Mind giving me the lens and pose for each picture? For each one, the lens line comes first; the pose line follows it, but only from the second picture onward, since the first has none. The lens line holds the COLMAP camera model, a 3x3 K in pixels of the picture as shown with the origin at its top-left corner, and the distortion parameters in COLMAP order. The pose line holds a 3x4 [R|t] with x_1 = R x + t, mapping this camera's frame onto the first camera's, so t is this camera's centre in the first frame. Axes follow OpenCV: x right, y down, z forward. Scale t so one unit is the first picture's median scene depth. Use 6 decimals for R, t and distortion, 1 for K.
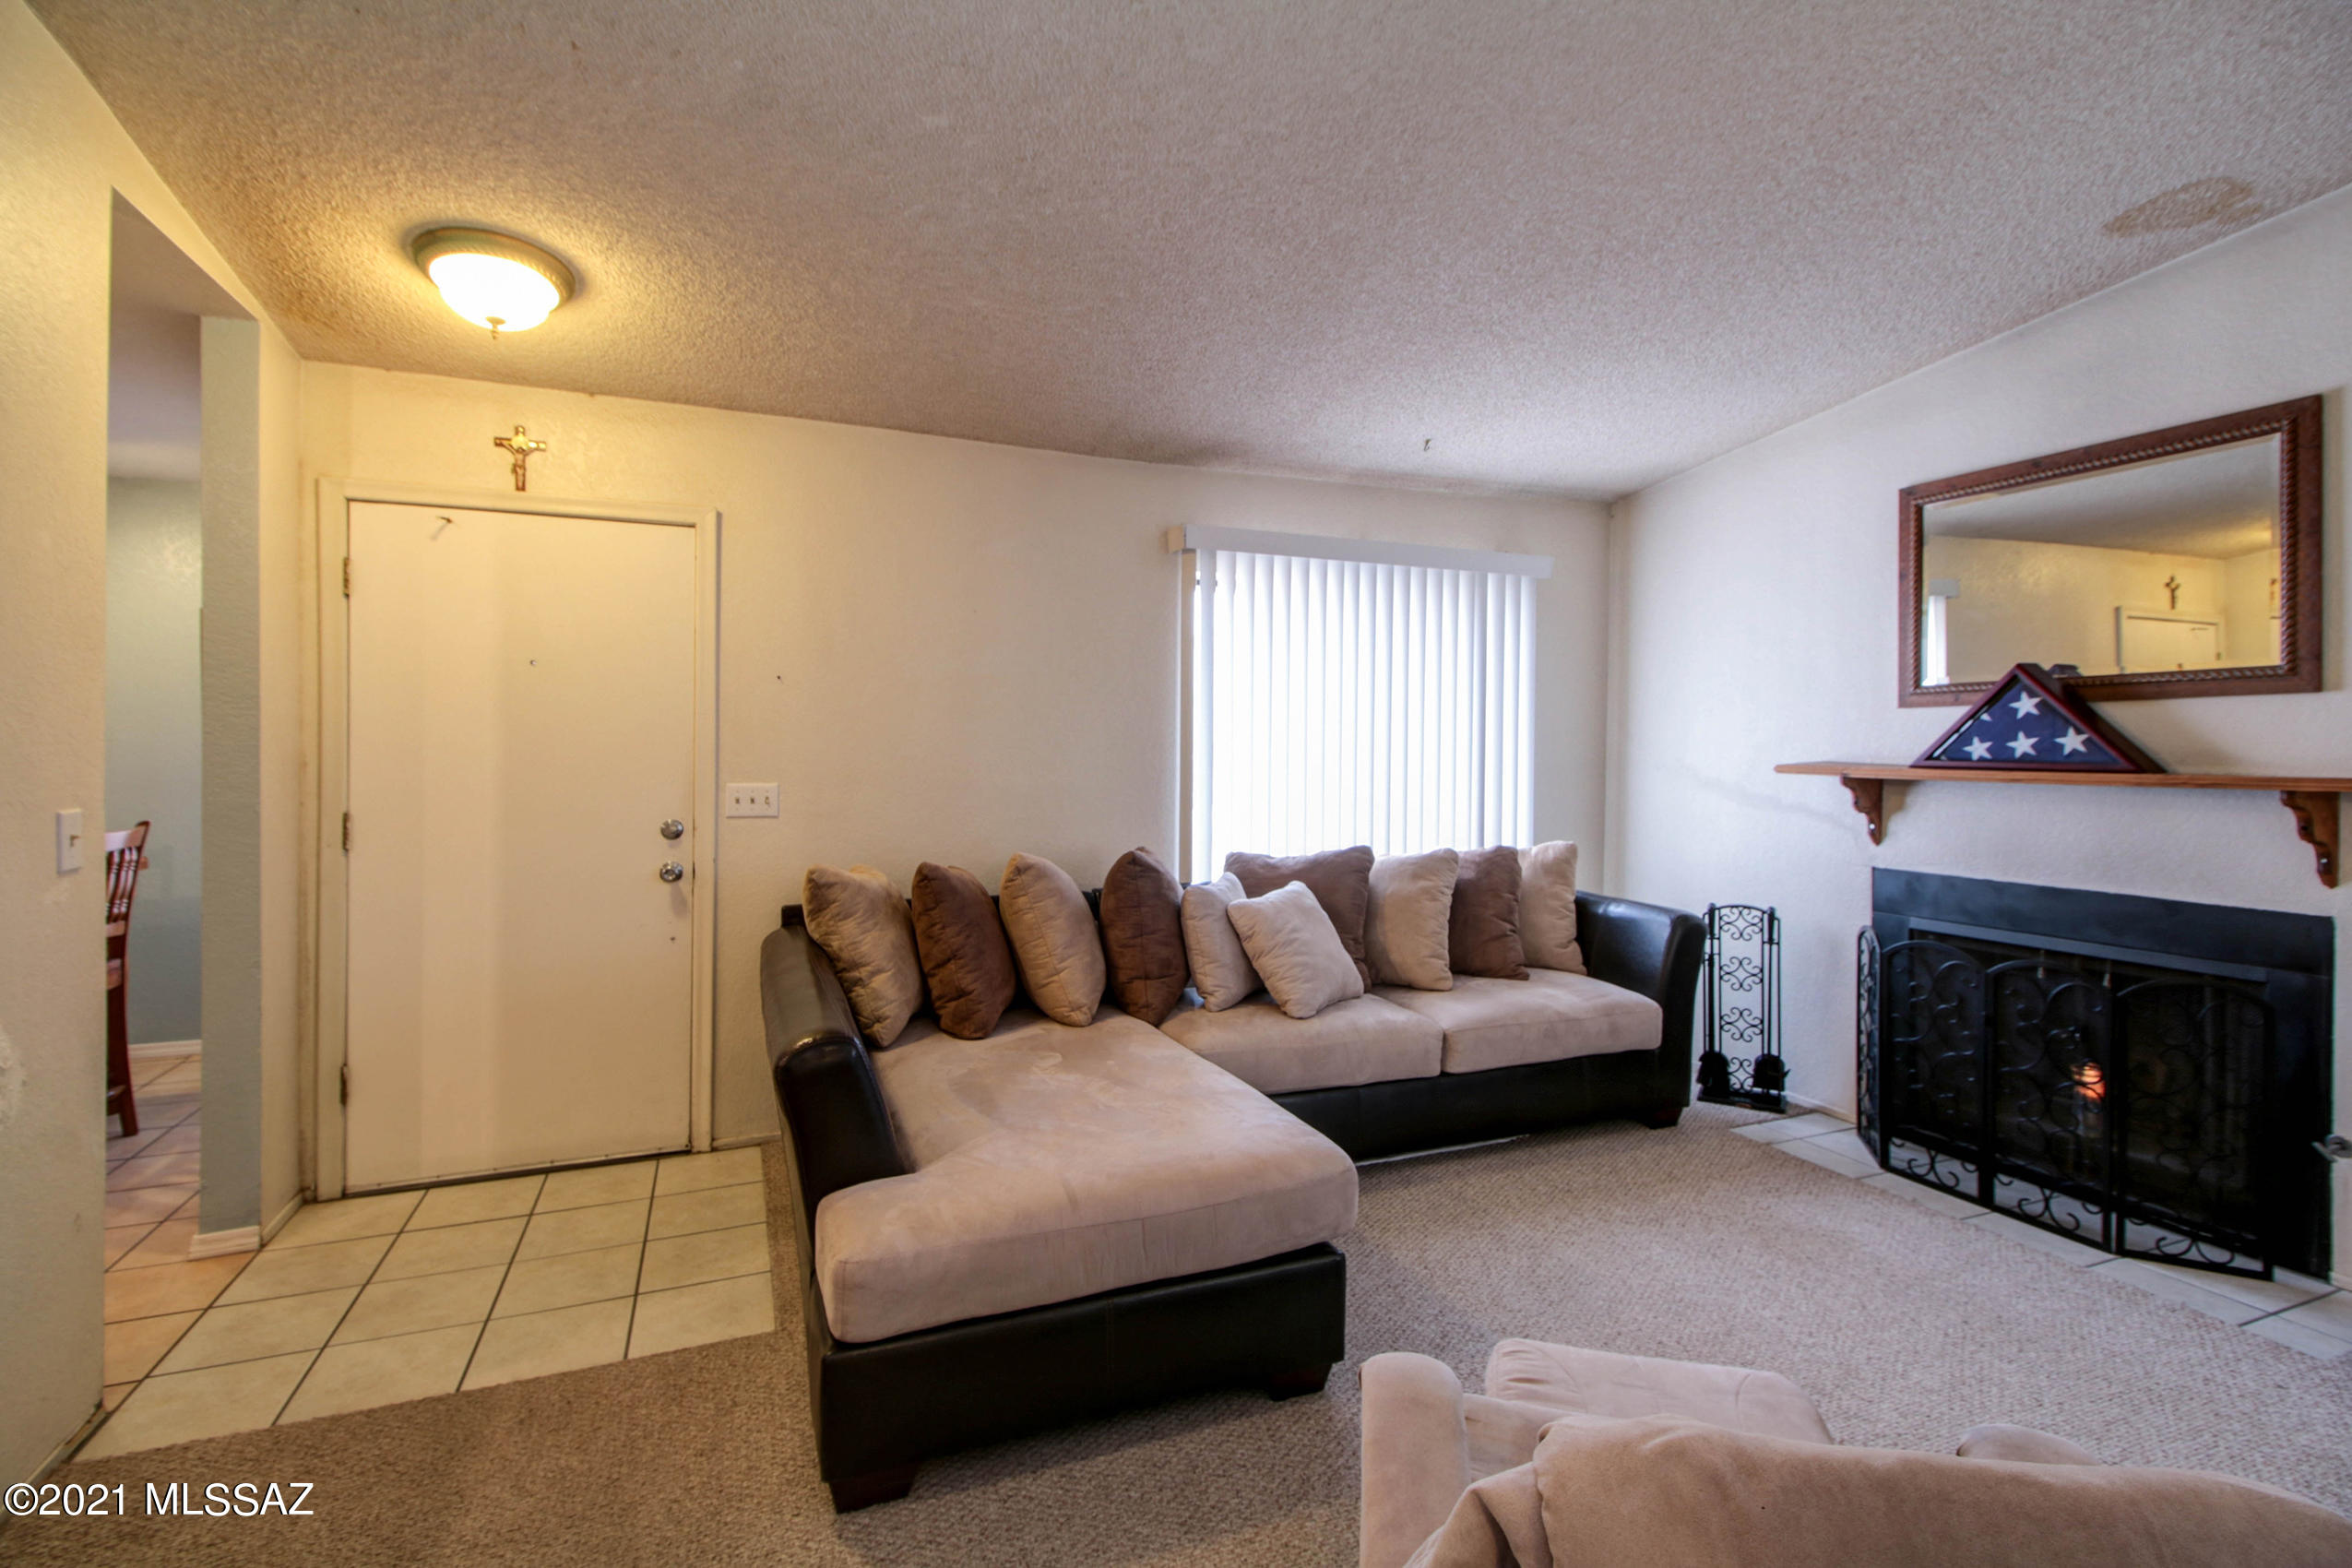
lens RADIAL K [[1079.3, 0, 1189.7], [0, 1079.3, 741.3], [0, 0, 1]] dist [0.015288, -0.007392]
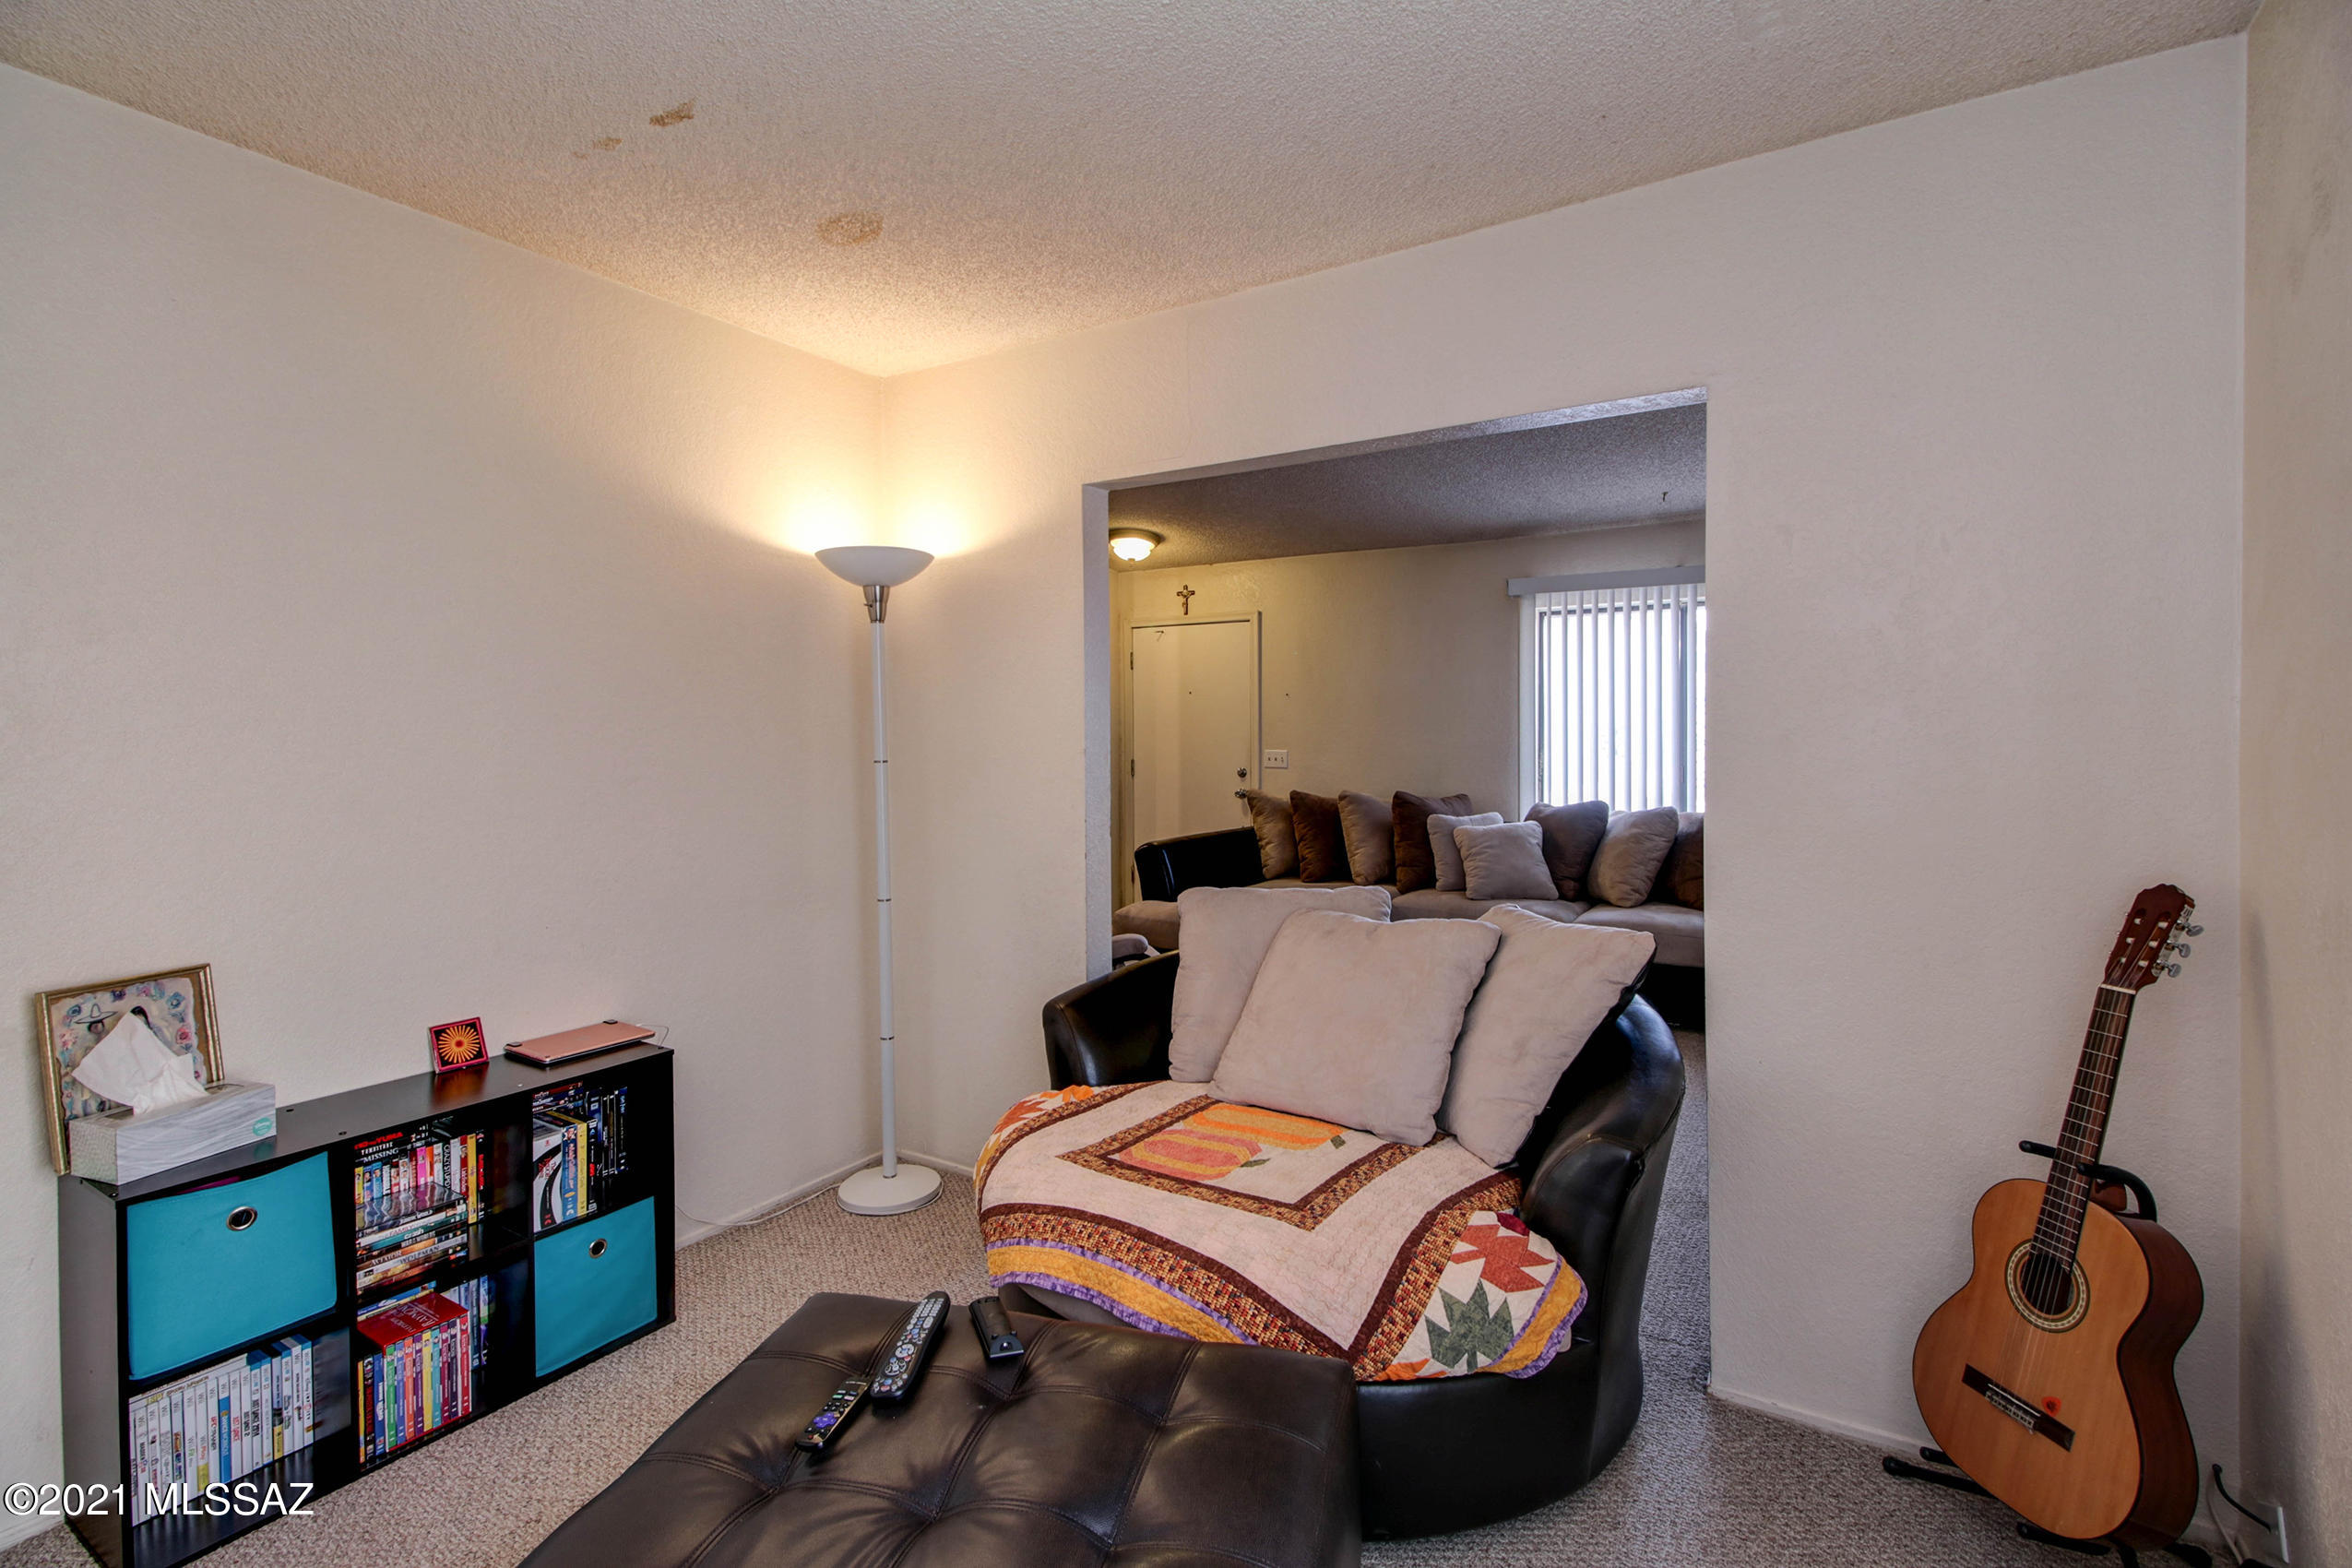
lens RADIAL K [[1079.3, 0, 1158.6], [0, 1079.3, 749.4], [0, 0, 1]] dist [0.015288, -0.007392]
pose [[0.577633, 0.009108, -0.816246, 1.077833], [0.003770, 0.999897, 0.013825, 0.010247], [0.816288, -0.011063, 0.577540, -0.291222]]
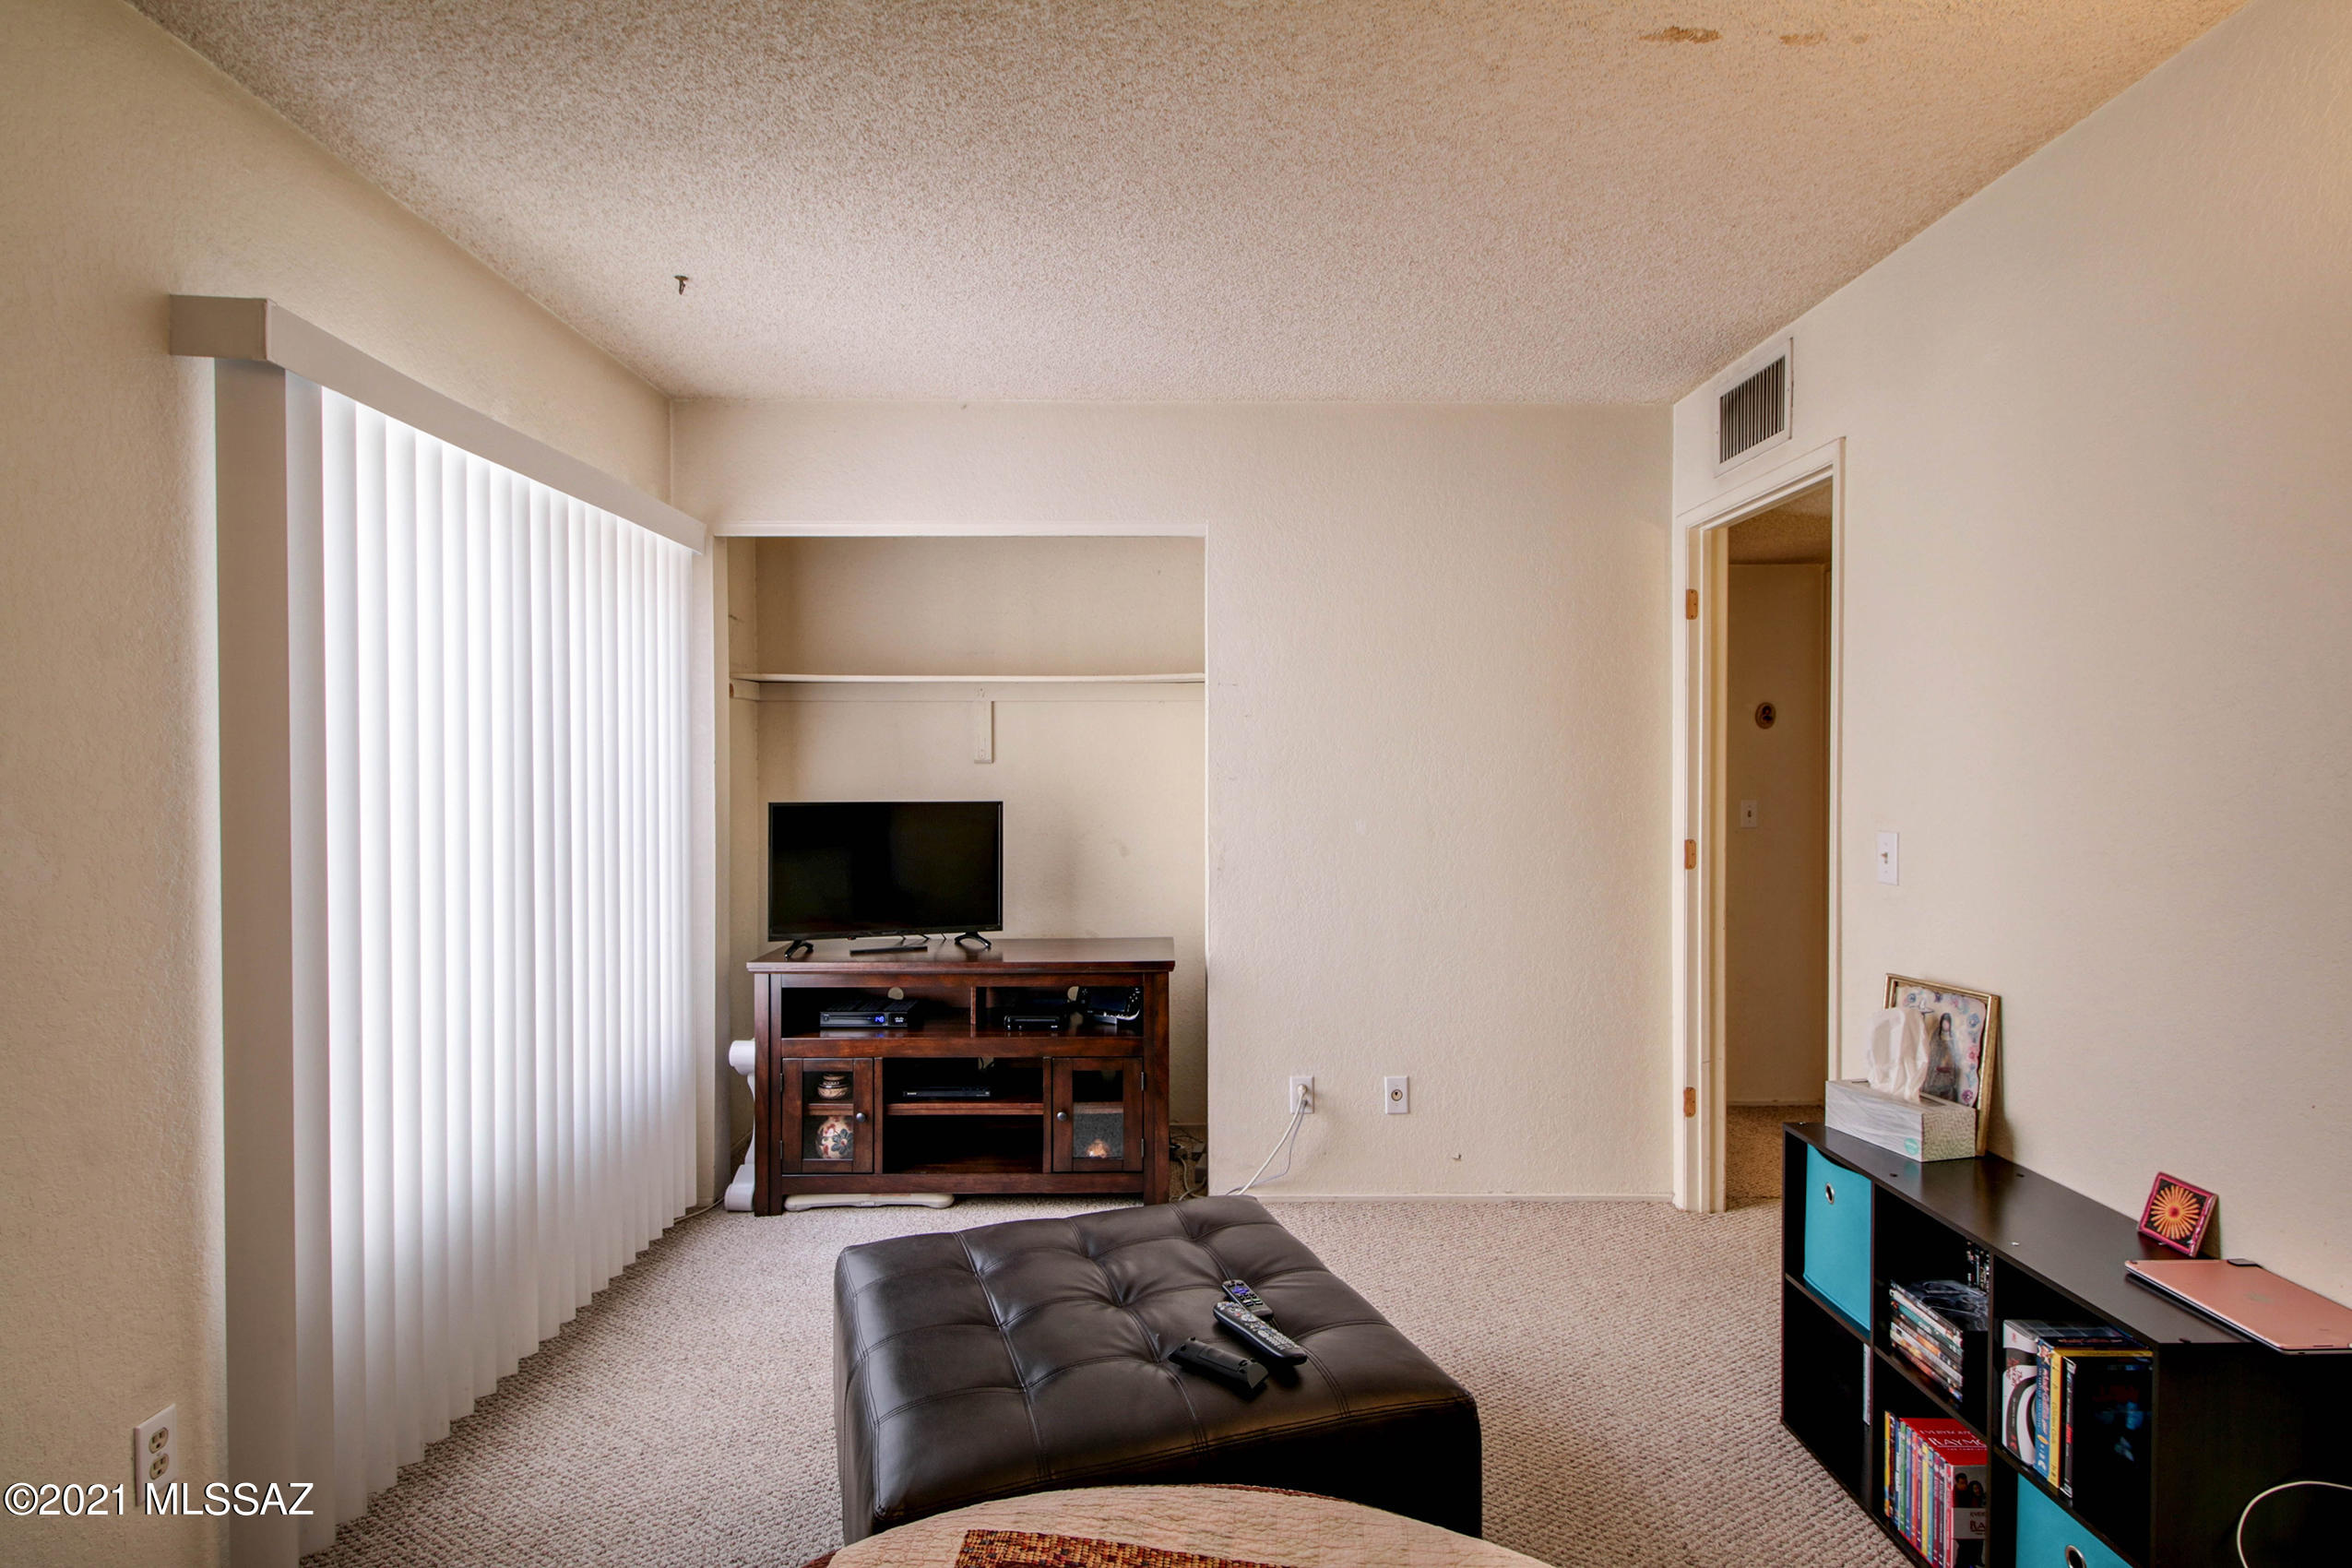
lens RADIAL K [[1180.9, 0, 1179.3], [0, 1180.9, 798.1], [0, 0, 1]] dist [0.015224, -0.007137]
pose [[-0.924283, -0.016080, 0.381369, 0.503754], [-0.006407, 0.999625, 0.026621, 0.008153], [-0.381654, 0.022162, -0.924040, 0.365887]]
